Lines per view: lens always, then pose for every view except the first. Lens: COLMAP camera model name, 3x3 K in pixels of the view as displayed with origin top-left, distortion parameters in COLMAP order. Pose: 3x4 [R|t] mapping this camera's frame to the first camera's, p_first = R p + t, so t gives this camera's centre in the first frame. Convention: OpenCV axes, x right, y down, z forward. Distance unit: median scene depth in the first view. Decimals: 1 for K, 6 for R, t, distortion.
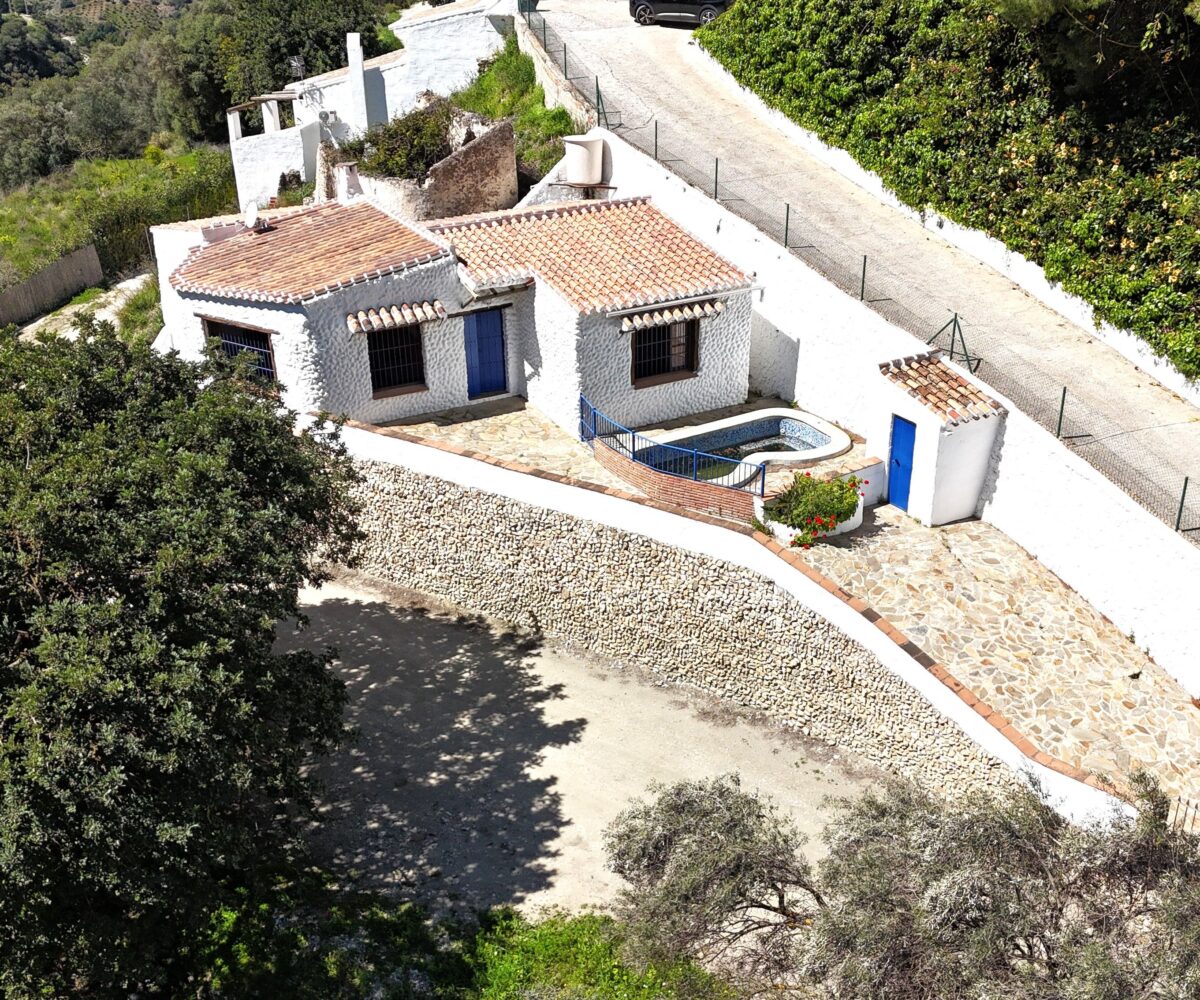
lens RADIAL K [[1317.2, 0, 598.1], [0, 1317.2, 499.7], [0, 0, 1]] dist [0.207648, -0.005529]
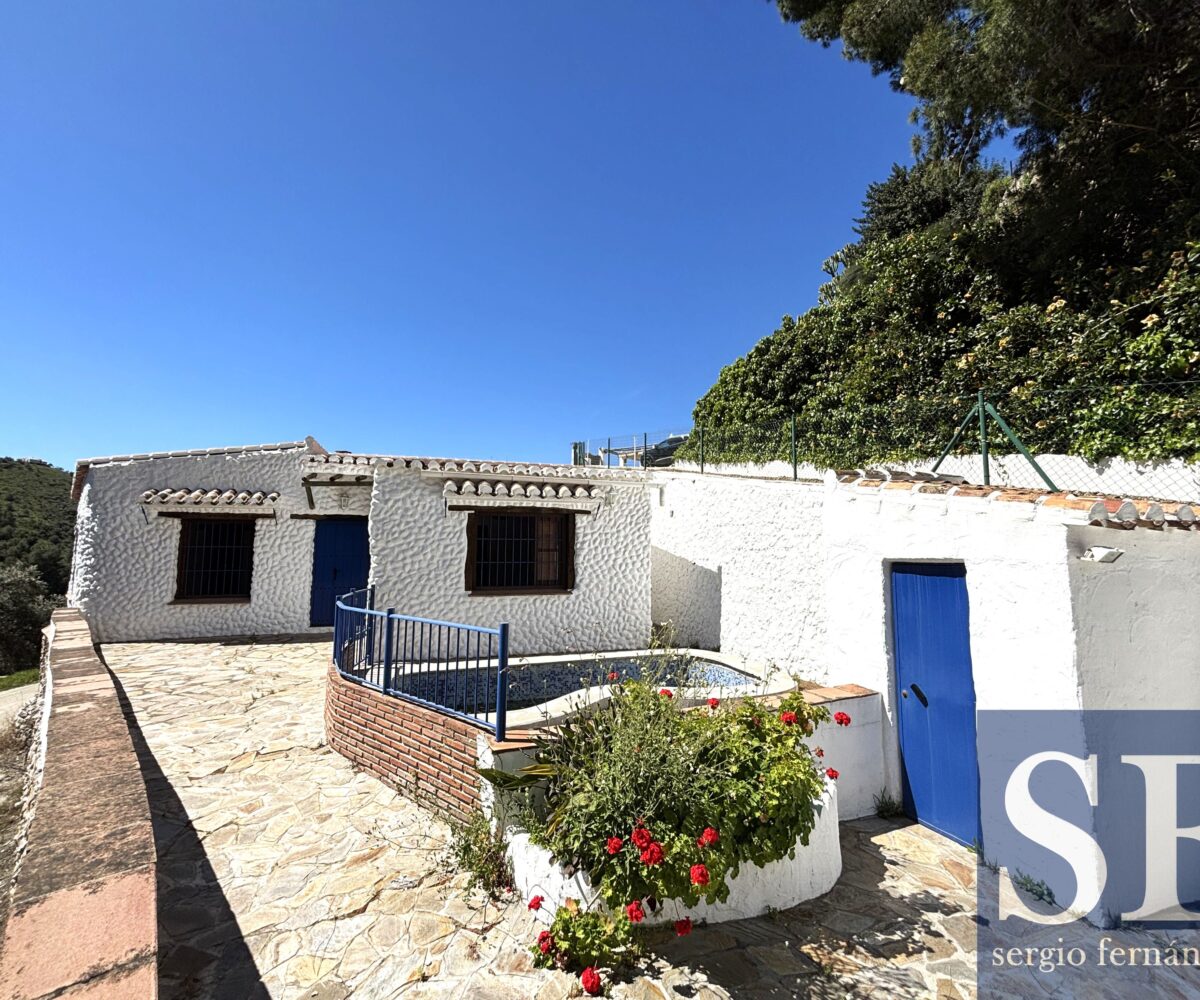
lens RADIAL K [[537.8, 0, 599.0], [0, 537.8, 498.9], [0, 0, 1]] dist [0.003114, 0.000870]
pose [[0.981516, 0.001485, -0.191376, 0.149690], [-0.102401, 0.848863, -0.518600, 0.011981], [0.161681, 0.528611, 0.833324, 0.752487]]
